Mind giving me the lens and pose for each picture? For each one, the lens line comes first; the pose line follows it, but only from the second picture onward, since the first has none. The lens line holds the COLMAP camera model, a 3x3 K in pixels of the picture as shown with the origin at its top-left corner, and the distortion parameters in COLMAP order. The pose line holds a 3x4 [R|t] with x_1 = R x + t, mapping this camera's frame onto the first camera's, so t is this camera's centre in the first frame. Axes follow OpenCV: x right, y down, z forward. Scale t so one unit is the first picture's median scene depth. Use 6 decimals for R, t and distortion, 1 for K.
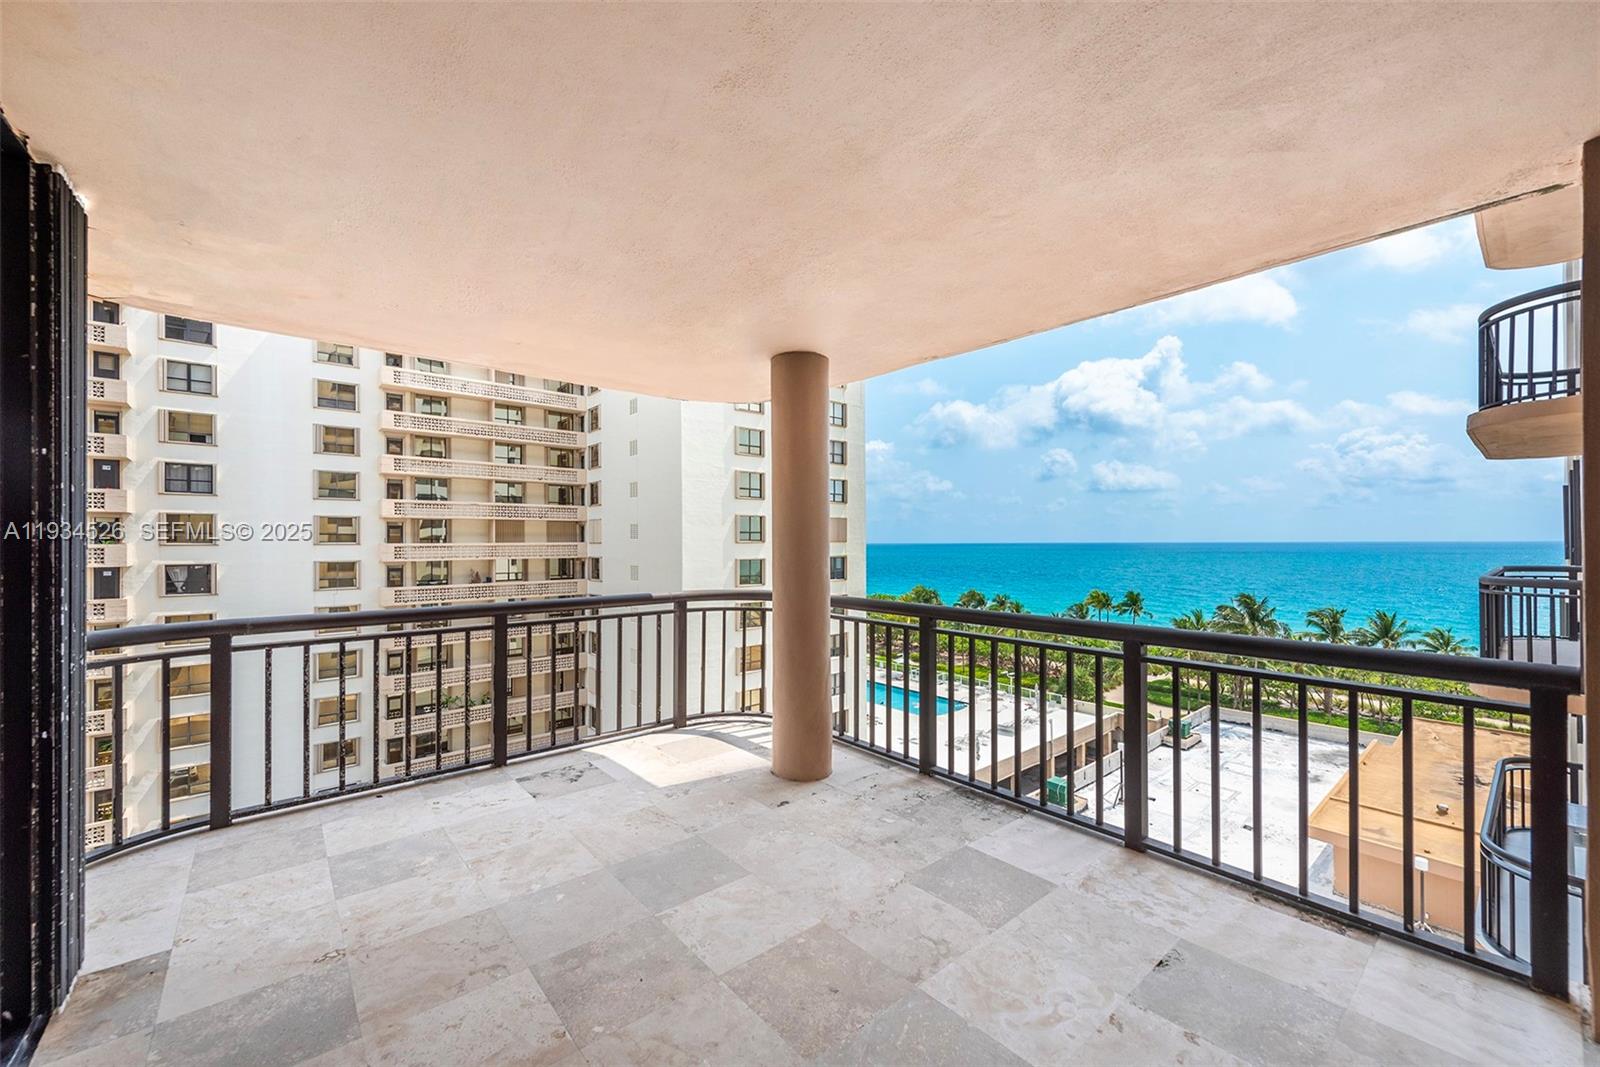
lens RADIAL K [[635.9, 0, 808.8], [0, 635.9, 537.5], [0, 0, 1]] dist [0.003308, -0.000011]
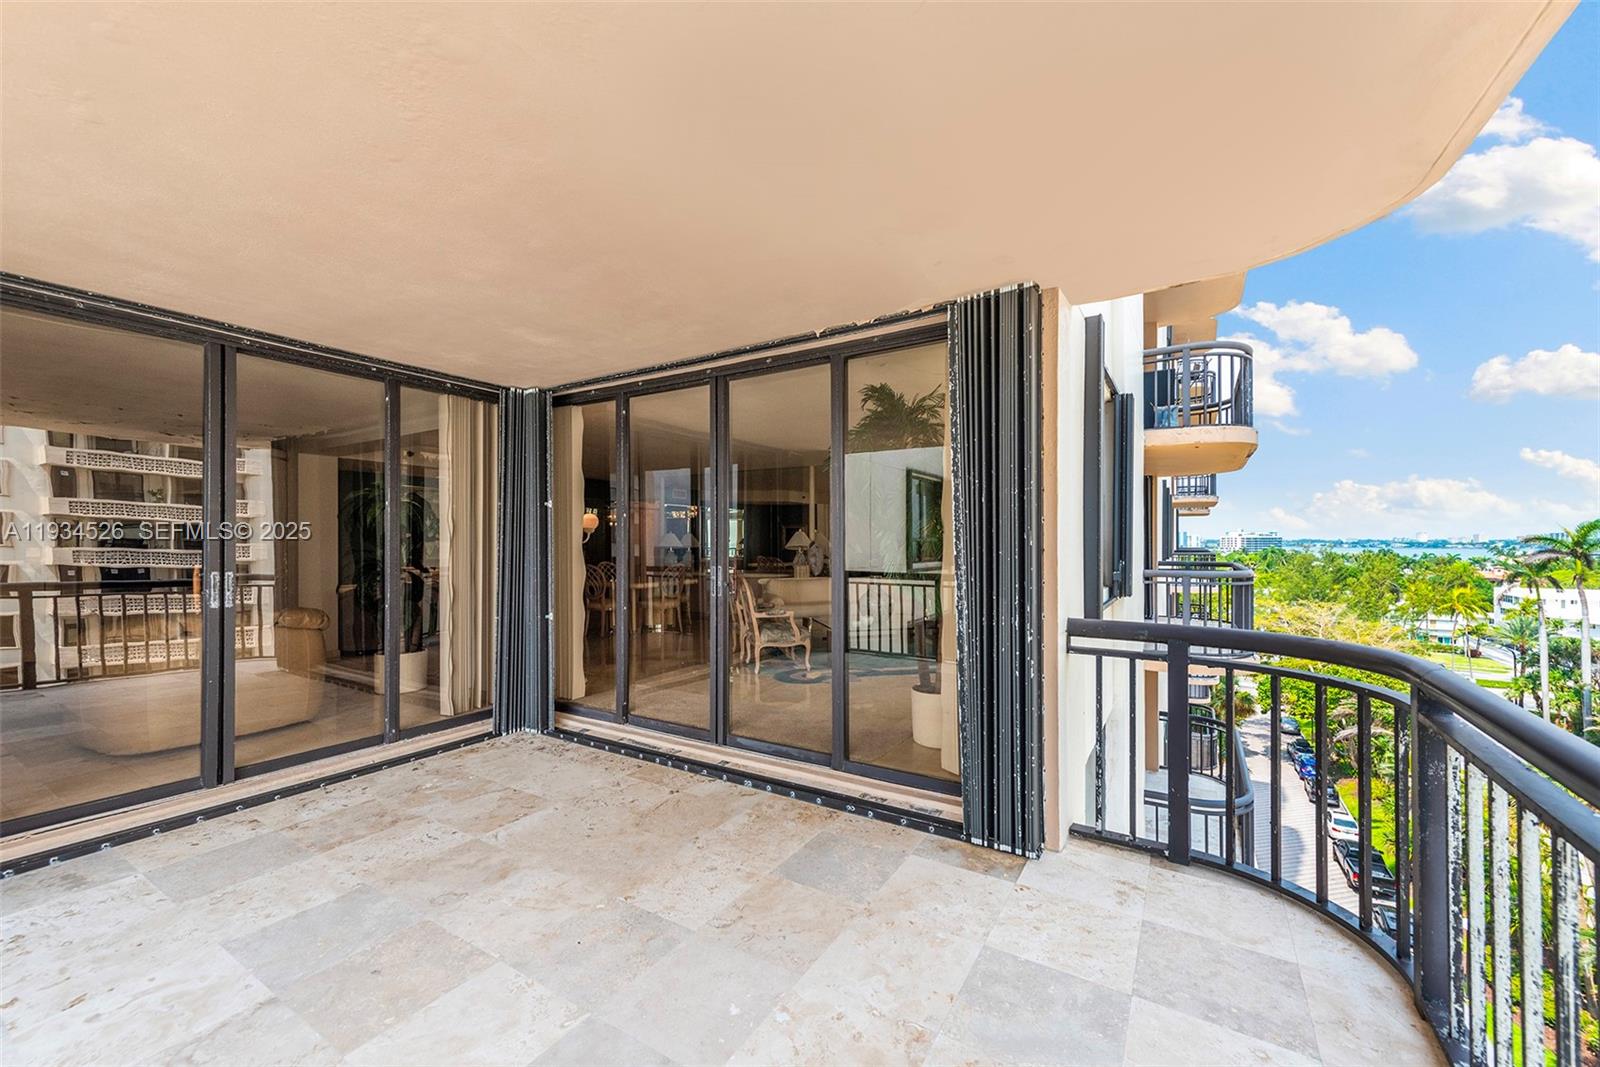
lens RADIAL K [[653.5, 0, 802.2], [0, 653.5, 529.3], [0, 0, 1]] dist [0.007214, -0.000114]
pose [[-0.956837, 0.002630, -0.290613, -0.266523], [0.006472, 0.999904, -0.012260, 0.016366], [0.290553, -0.013612, -0.956762, 1.906525]]
